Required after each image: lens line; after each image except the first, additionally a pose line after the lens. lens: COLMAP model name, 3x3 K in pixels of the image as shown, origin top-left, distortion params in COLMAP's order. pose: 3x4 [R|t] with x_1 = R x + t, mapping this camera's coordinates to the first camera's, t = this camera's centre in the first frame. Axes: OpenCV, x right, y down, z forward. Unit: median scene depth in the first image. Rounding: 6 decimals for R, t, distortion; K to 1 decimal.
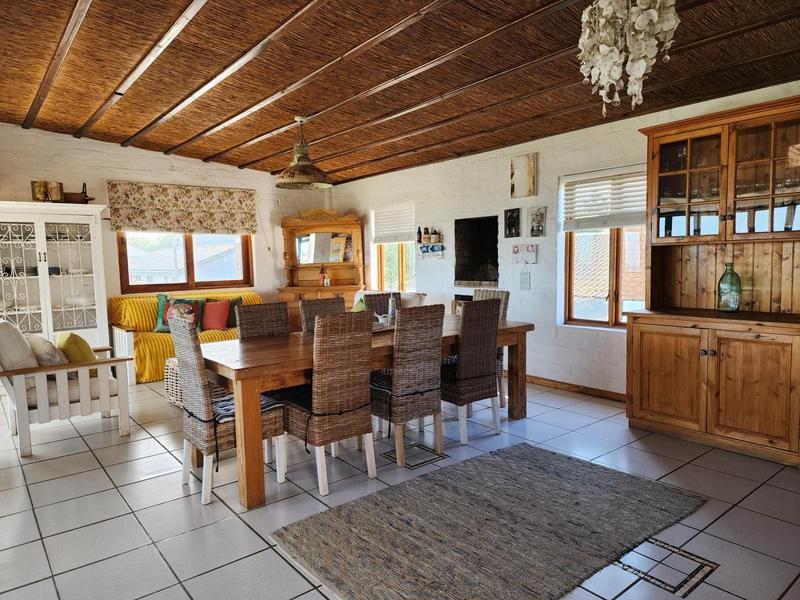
lens RADIAL K [[537.1, 0, 400.0], [0, 537.1, 300.0], [0, 0, 1]] dist [0.075858, -0.061264]
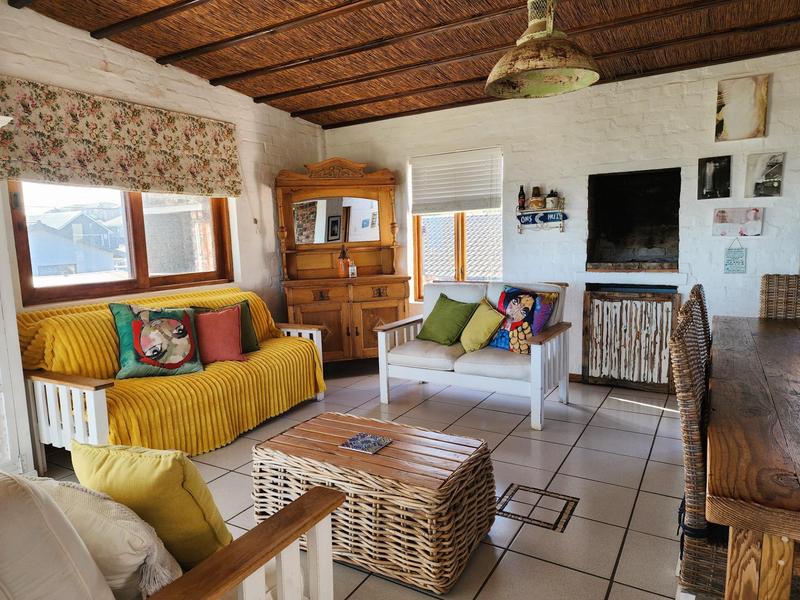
lens RADIAL K [[537.1, 0, 400.0], [0, 537.1, 300.0], [0, 0, 1]] dist [0.075858, -0.061264]
pose [[0.935495, -0.048703, 0.349966, -0.366121], [0.038730, 0.998621, 0.035444, -0.021873], [-0.351210, -0.019603, 0.936092, 0.410163]]
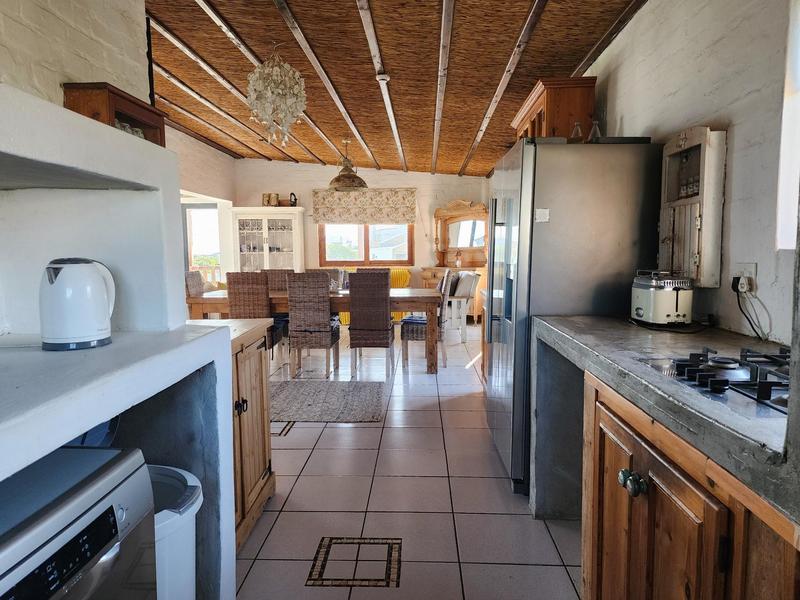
lens RADIAL K [[537.1, 0, 400.0], [0, 537.1, 300.0], [0, 0, 1]] dist [0.075858, -0.061264]
pose [[0.757560, 0.071661, -0.648820, 0.610045], [-0.060894, 0.997380, 0.039059, 0.009536], [0.649919, 0.009920, 0.759939, 0.037469]]
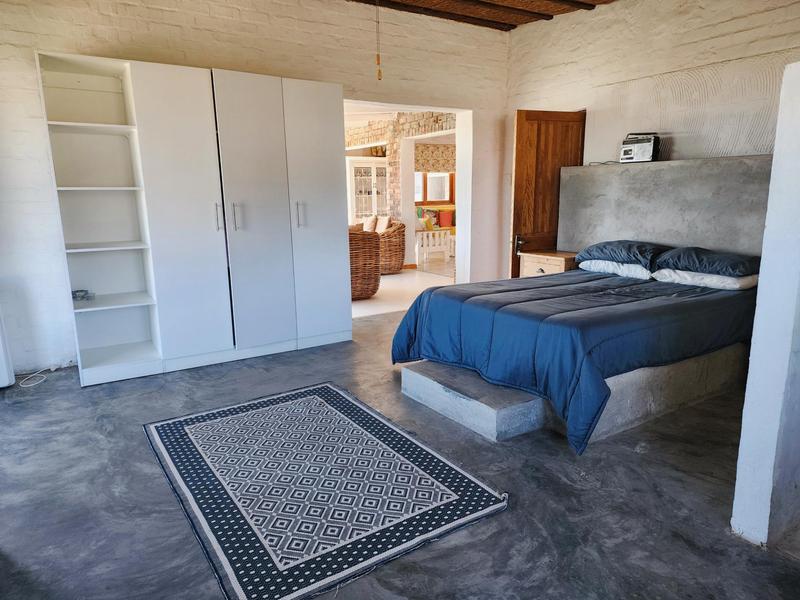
lens RADIAL K [[537.1, 0, 400.0], [0, 537.1, 300.0], [0, 0, 1]] dist [0.075858, -0.061264]
pose [[0.992565, 0.030039, -0.117954, -0.275875], [-0.016040, 0.992898, 0.117886, 0.088470], [0.120658, -0.115117, 0.985997, -0.832083]]
